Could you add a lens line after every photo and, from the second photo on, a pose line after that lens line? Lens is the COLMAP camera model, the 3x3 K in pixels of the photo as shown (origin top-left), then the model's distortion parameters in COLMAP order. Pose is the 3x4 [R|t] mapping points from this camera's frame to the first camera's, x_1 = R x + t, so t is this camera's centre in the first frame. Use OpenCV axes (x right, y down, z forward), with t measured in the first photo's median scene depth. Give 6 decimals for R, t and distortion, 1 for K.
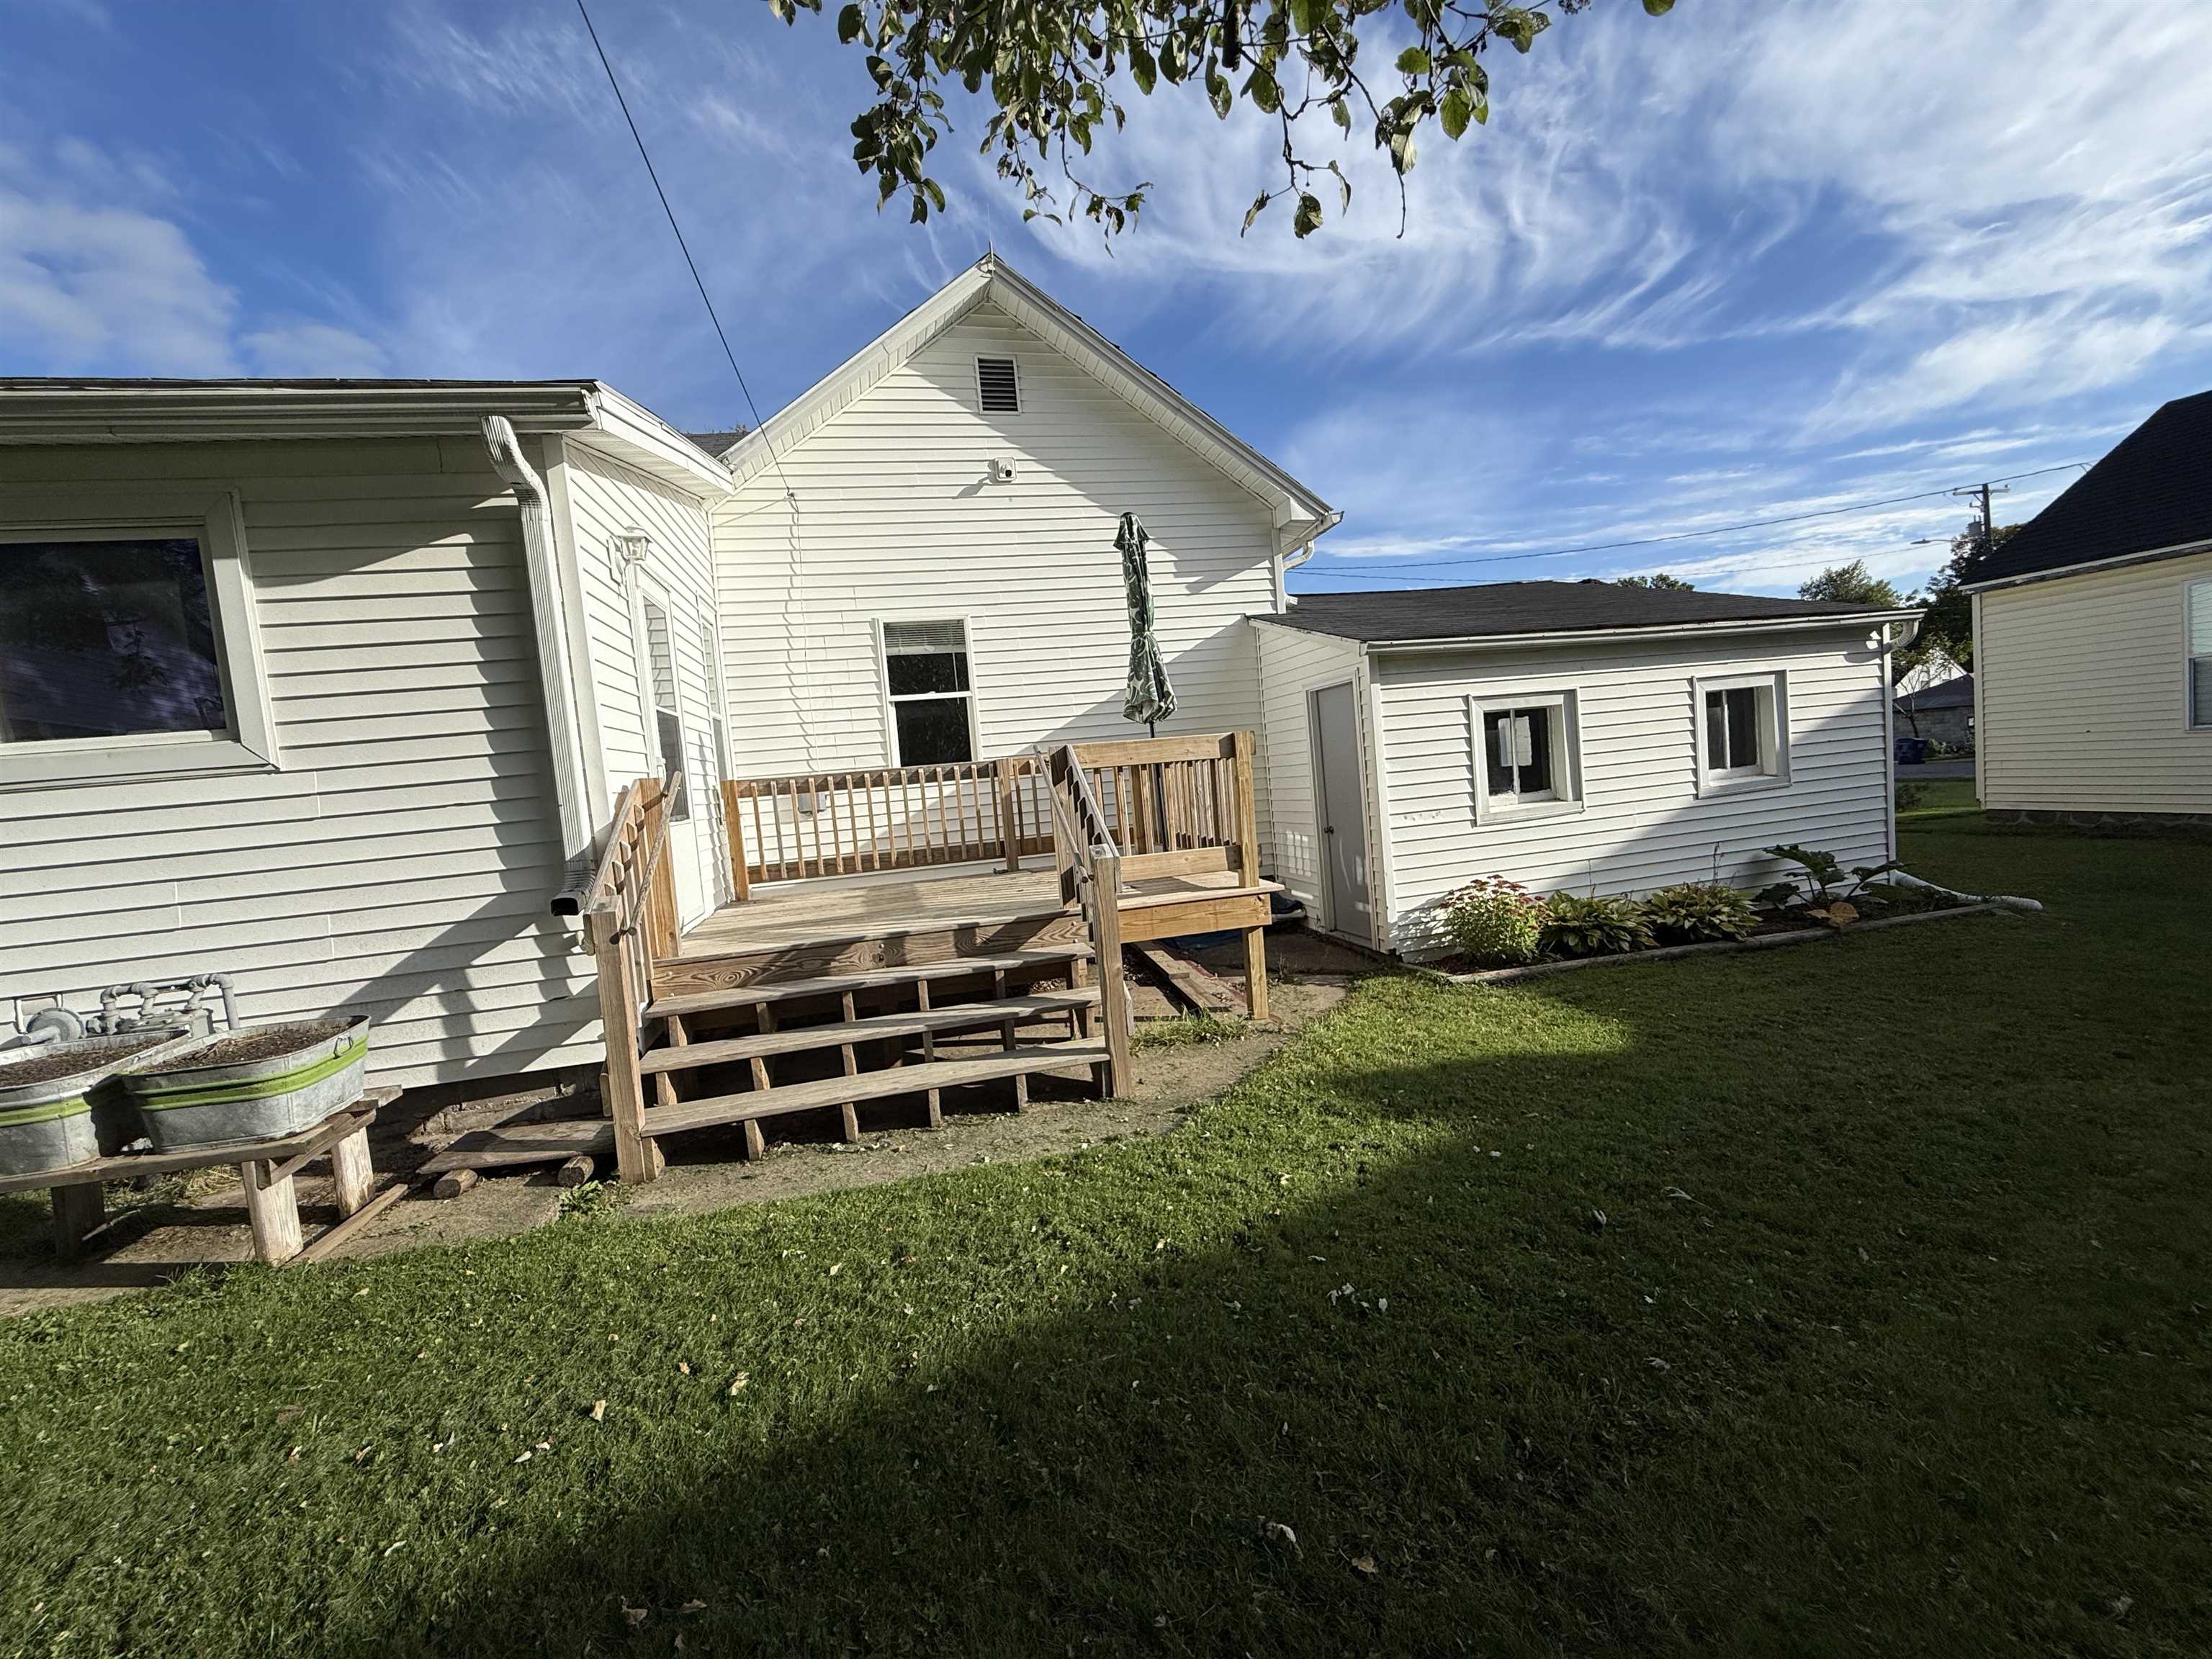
lens RADIAL K [[879.9, 0, 1101.3], [0, 879.9, 828.9], [0, 0, 1]] dist [0.001165, -0.000360]
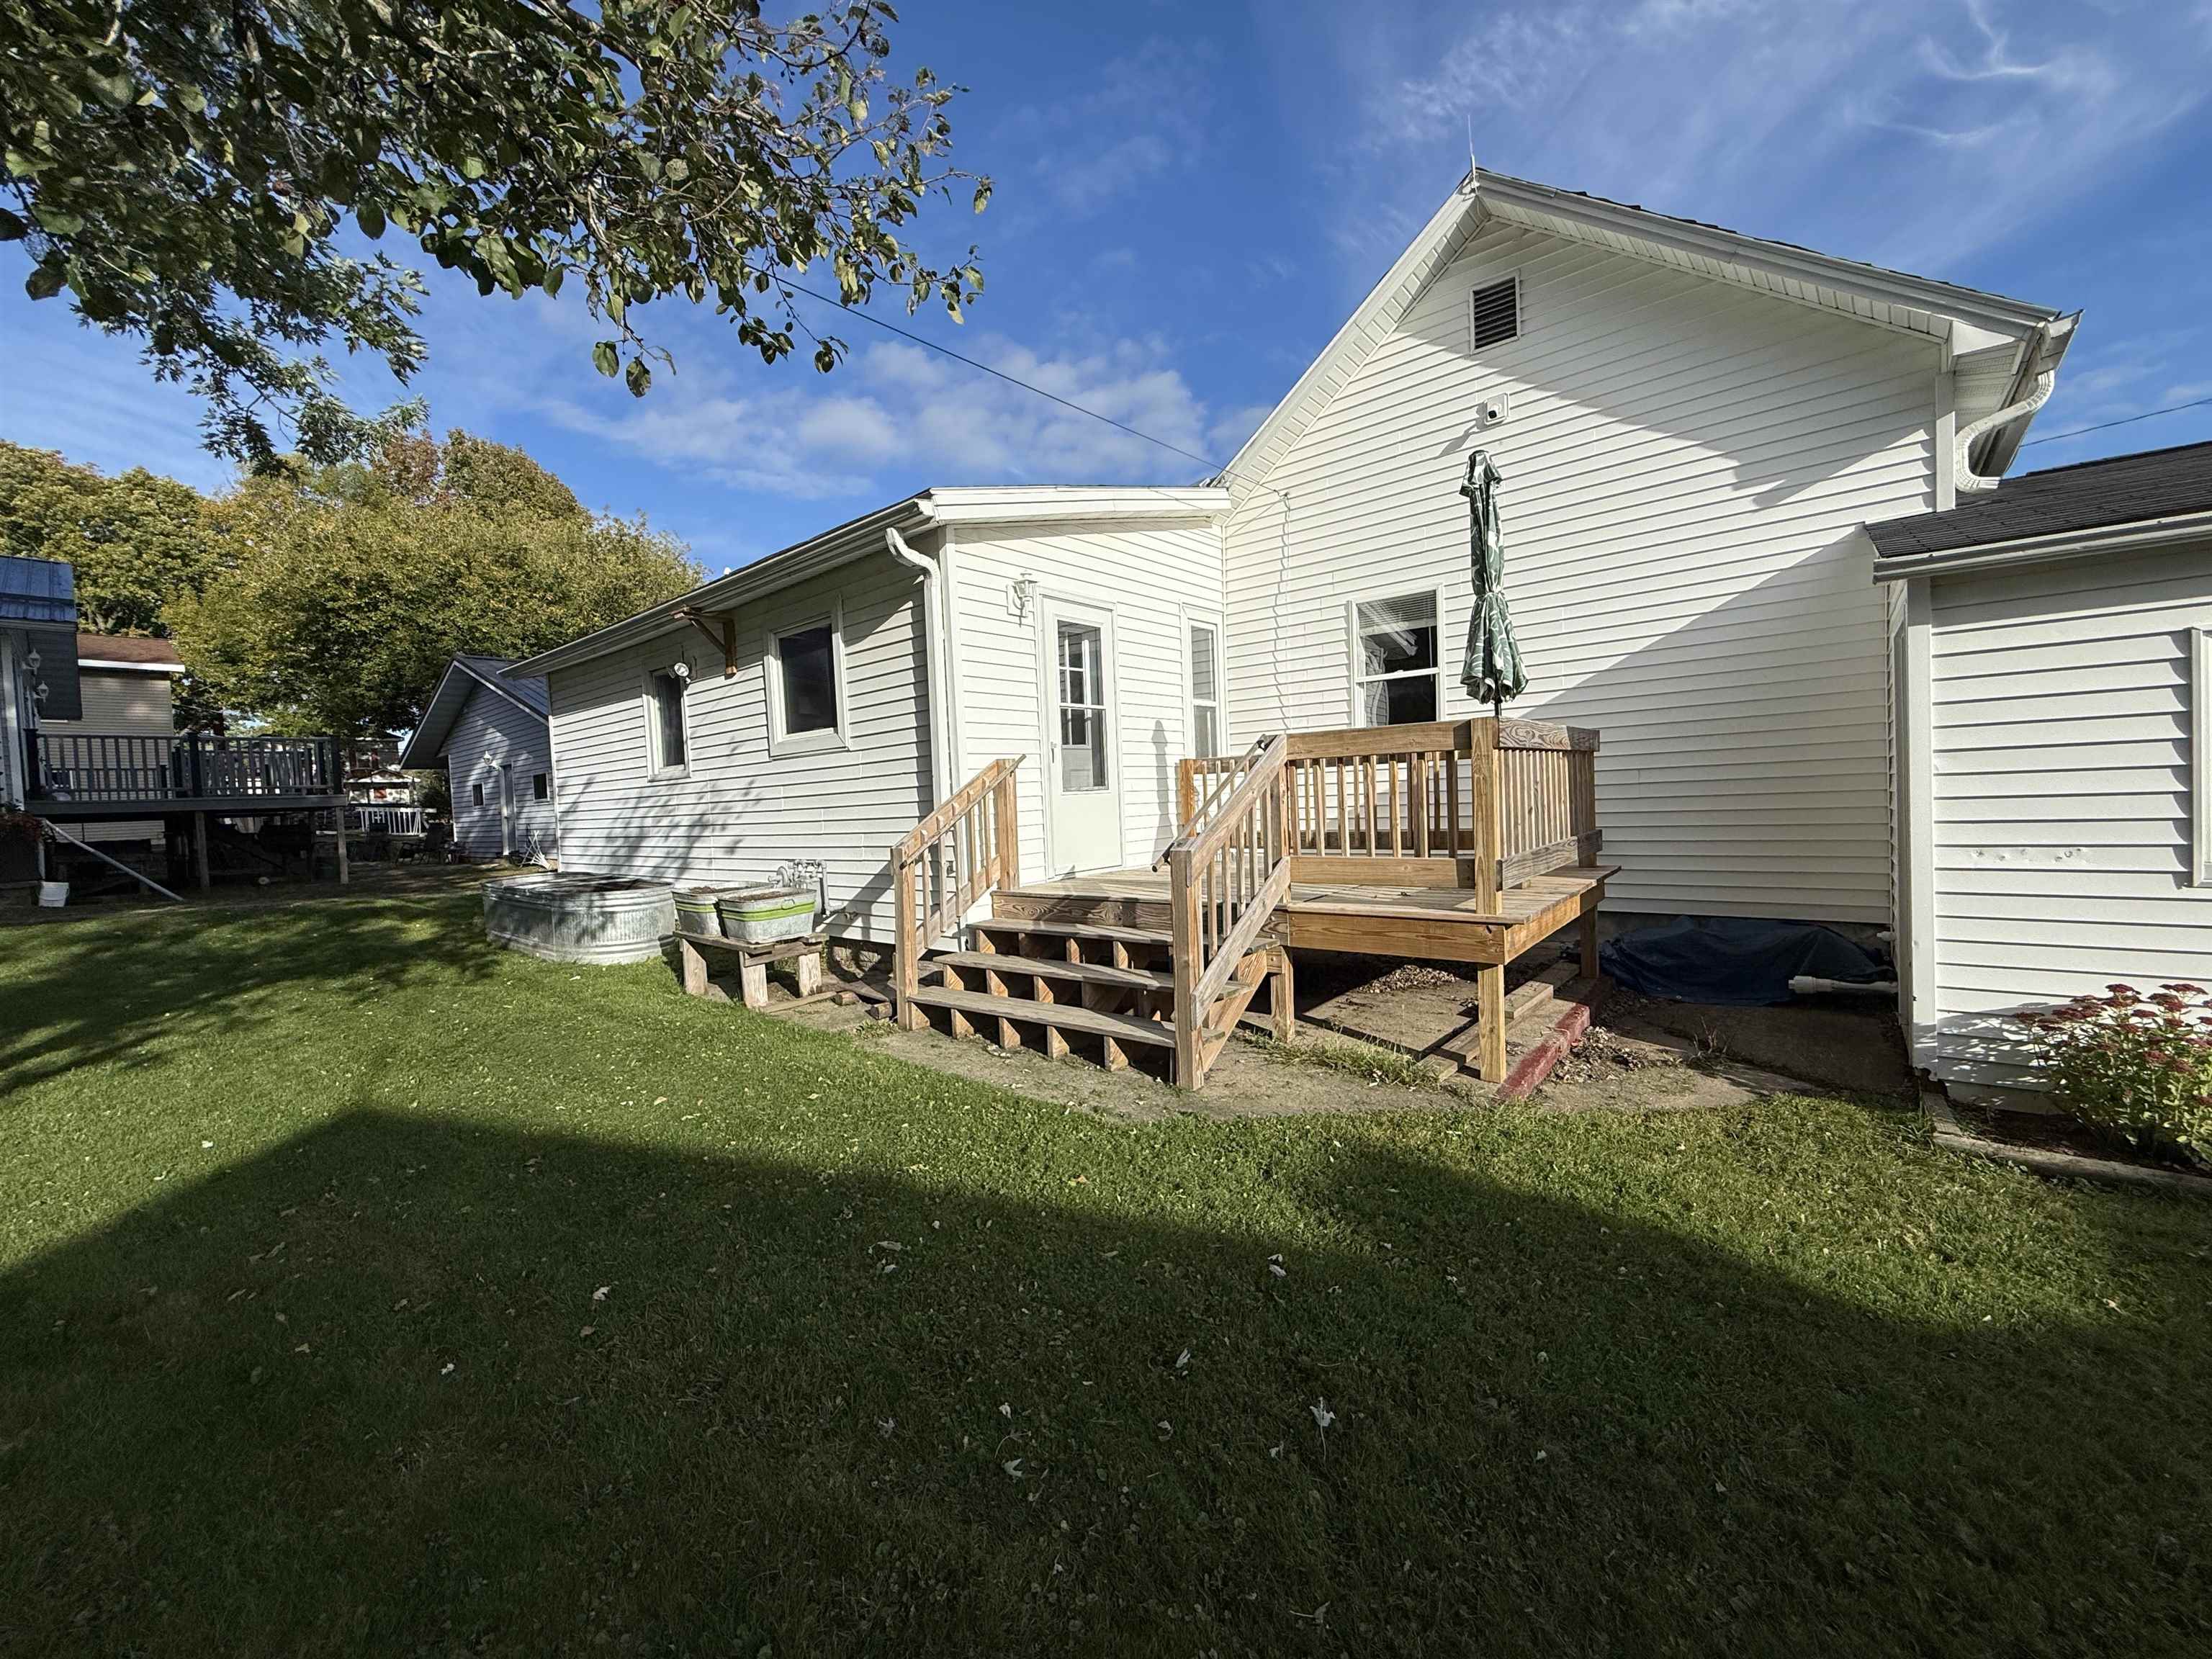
lens RADIAL K [[879.9, 0, 1105.0], [0, 879.9, 829.5], [0, 0, 1]] dist [0.001165, -0.000360]
pose [[0.604558, 0.090160, -0.791442, 0.440837], [-0.060204, 0.995904, 0.067464, -0.031996], [0.794283, 0.006862, 0.607509, 0.184721]]
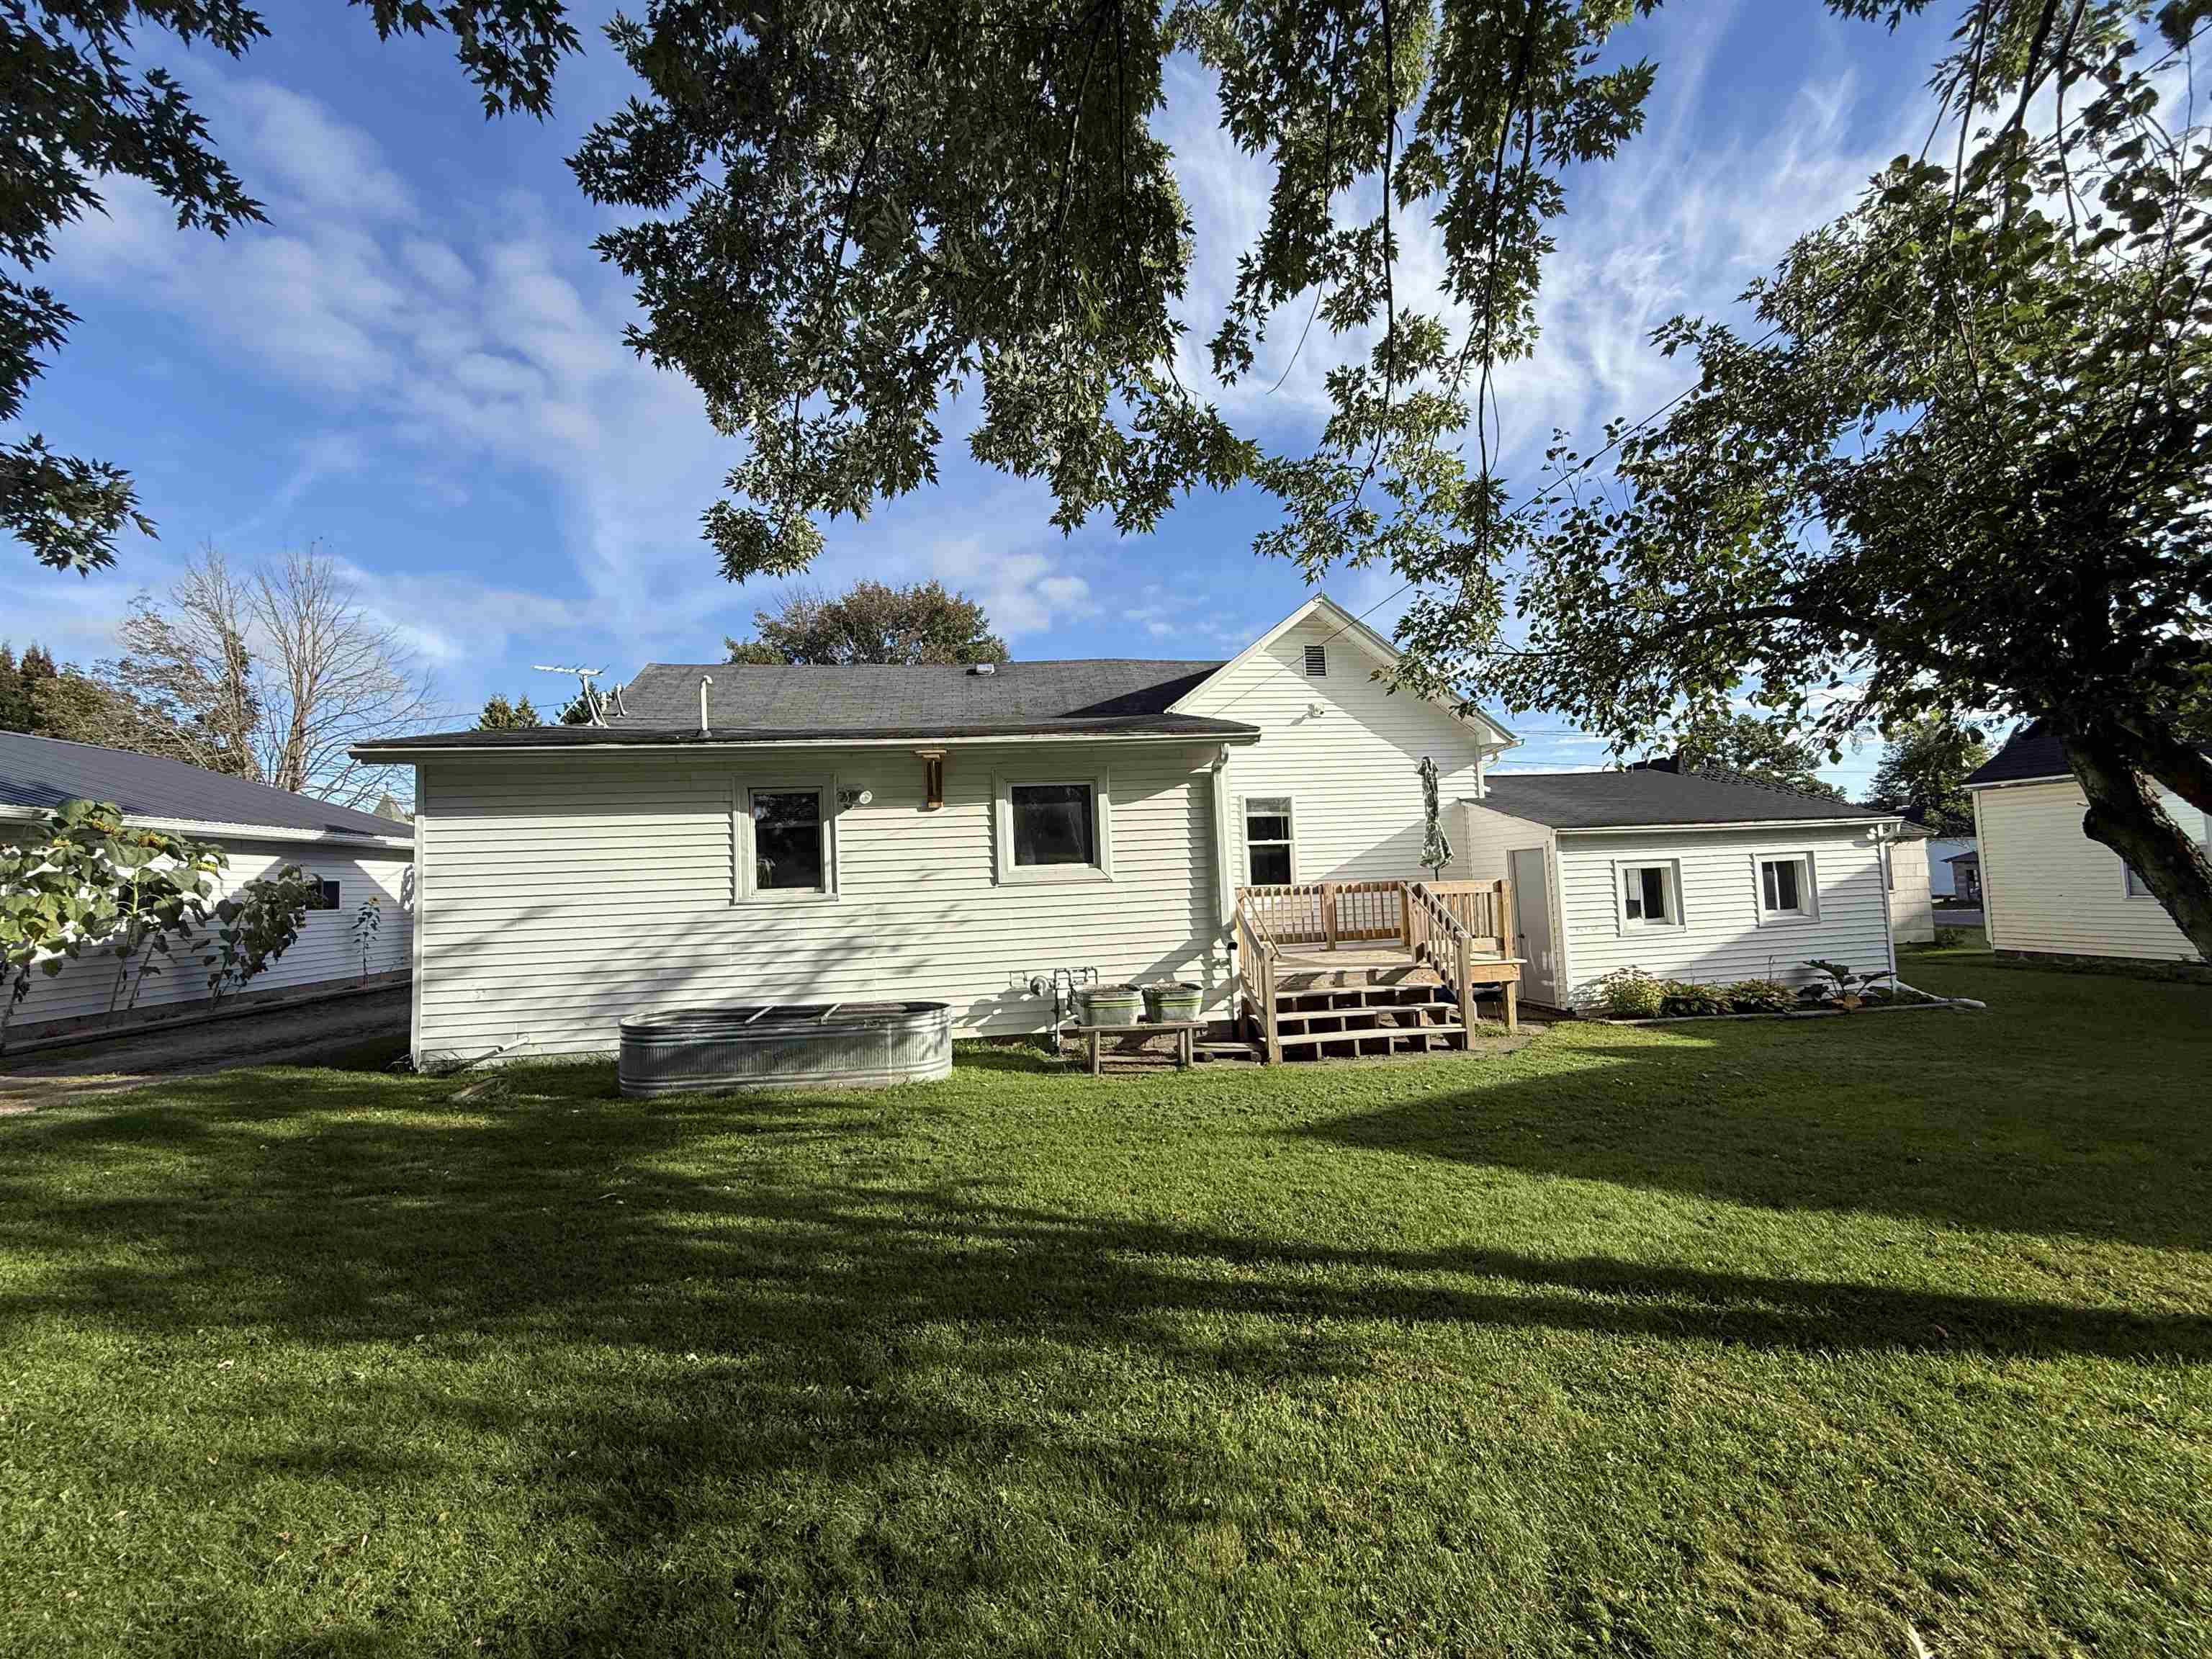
lens RADIAL K [[879.9, 0, 1101.0], [0, 879.9, 832.7], [0, 0, 1]] dist [0.001165, -0.000360]
pose [[0.996395, 0.042440, -0.073456, -0.440981], [-0.050737, 0.992064, -0.115046, 0.042208], [0.067991, 0.118358, 0.990641, -0.748788]]
